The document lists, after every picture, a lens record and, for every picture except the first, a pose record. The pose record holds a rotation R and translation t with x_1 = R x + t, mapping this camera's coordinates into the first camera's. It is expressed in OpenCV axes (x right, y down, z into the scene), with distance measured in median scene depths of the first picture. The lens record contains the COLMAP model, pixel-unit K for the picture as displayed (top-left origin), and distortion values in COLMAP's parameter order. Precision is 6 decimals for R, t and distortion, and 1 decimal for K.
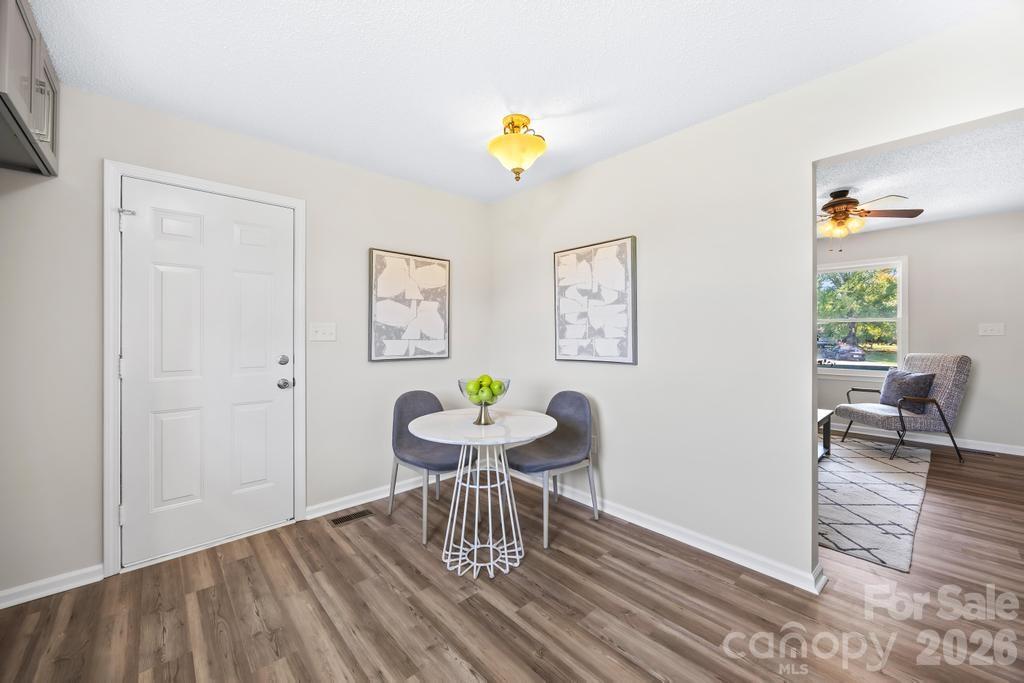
lens RADIAL K [[393.8, 0, 520.9], [0, 393.8, 337.1], [0, 0, 1]] dist [-0.003800, 0.000919]
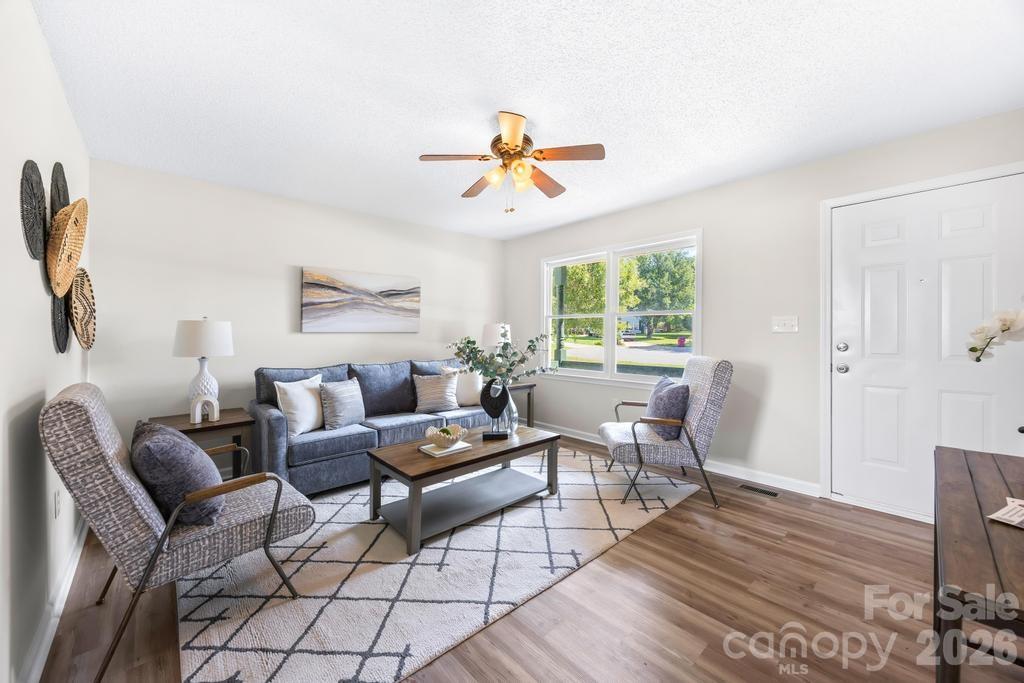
lens RADIAL K [[393.8, 0, 515.1], [0, 393.8, 331.1], [0, 0, 1]] dist [-0.003800, 0.000919]
pose [[0.999995, -0.001952, -0.002420, 0.728608], [0.001933, 0.999968, -0.007740, -0.001997], [0.002435, 0.007735, 0.999967, 0.263489]]
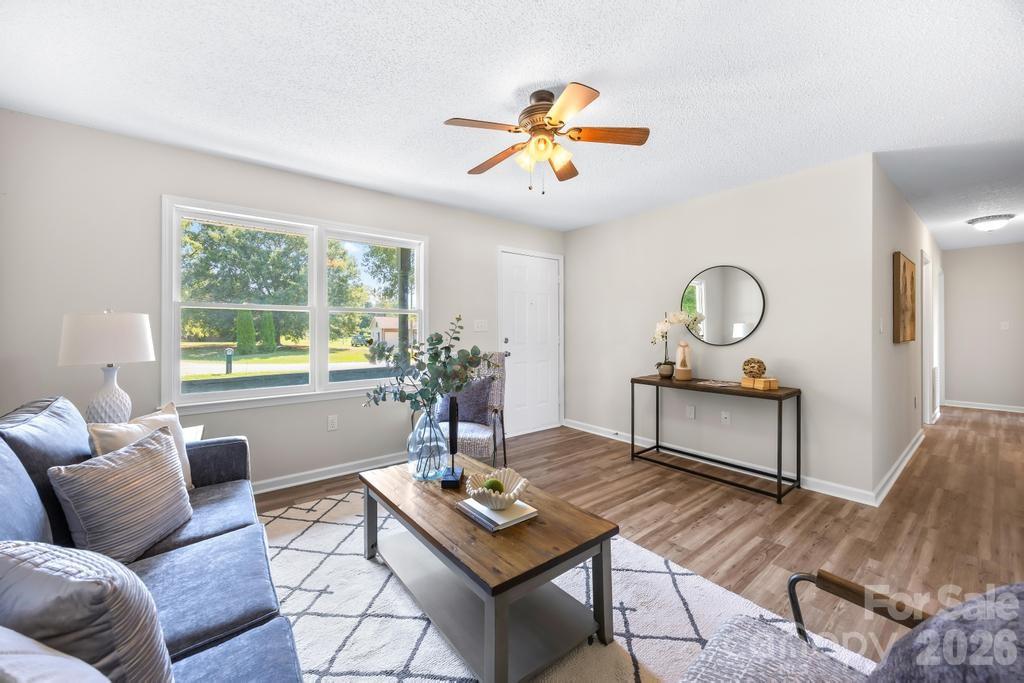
lens RADIAL K [[393.8, 0, 515.8], [0, 393.8, 324.1], [0, 0, 1]] dist [-0.003800, 0.000919]
pose [[0.065097, 0.017619, 0.997723, 0.173470], [0.006407, 0.999816, -0.018074, -0.004594], [-0.997858, 0.007569, 0.064972, 0.883655]]
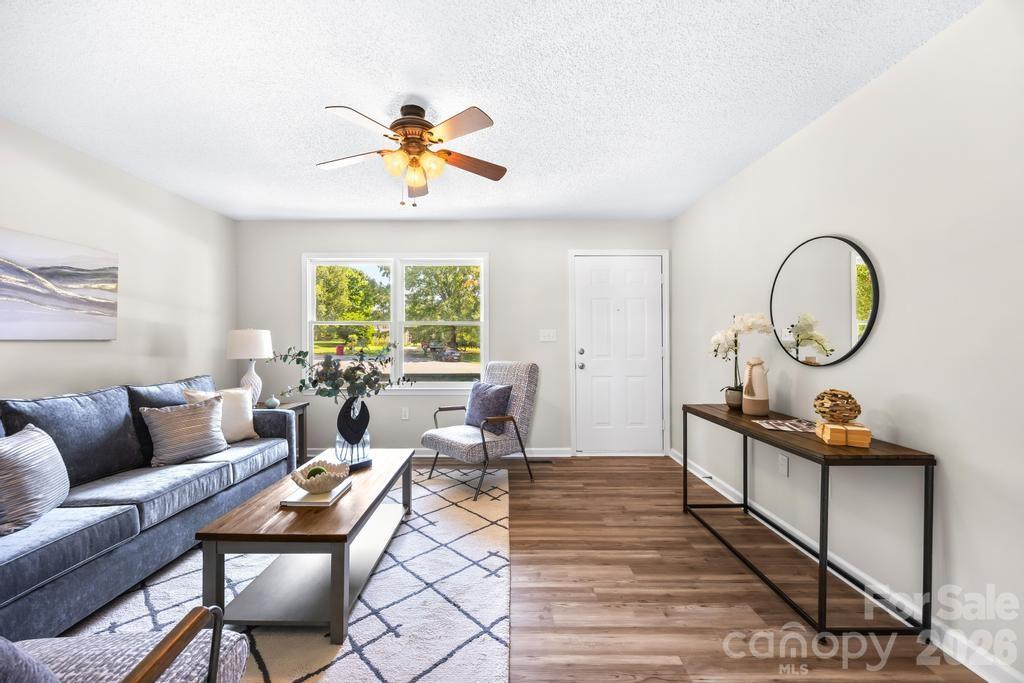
lens RADIAL K [[393.8, 0, 503.5], [0, 393.8, 339.8], [0, 0, 1]] dist [-0.003800, 0.000919]
pose [[0.679163, 0.003184, 0.733981, 0.395490], [0.001210, 0.999984, -0.005458, -0.003869], [-0.733987, 0.004594, 0.679148, 0.415207]]
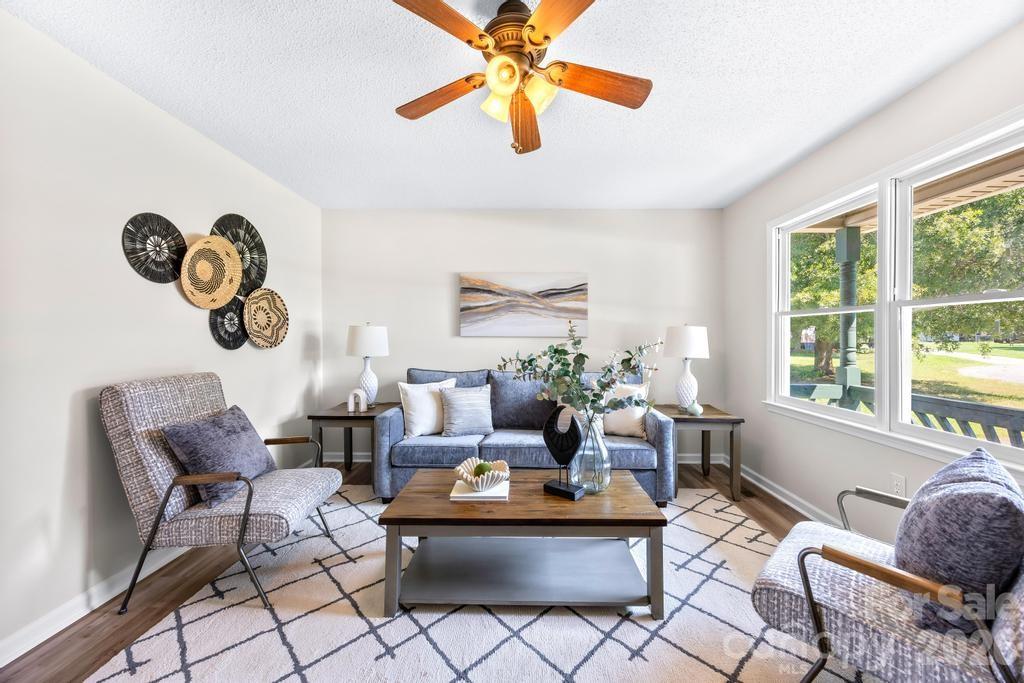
lens RADIAL K [[393.8, 0, 511.9], [0, 393.8, 332.7], [0, 0, 1]] dist [-0.003800, 0.000919]
pose [[0.722597, -0.002692, -0.691264, 0.986046], [-0.008357, 0.999885, -0.012629, -0.004615], [0.691219, 0.014903, 0.722492, 0.591831]]
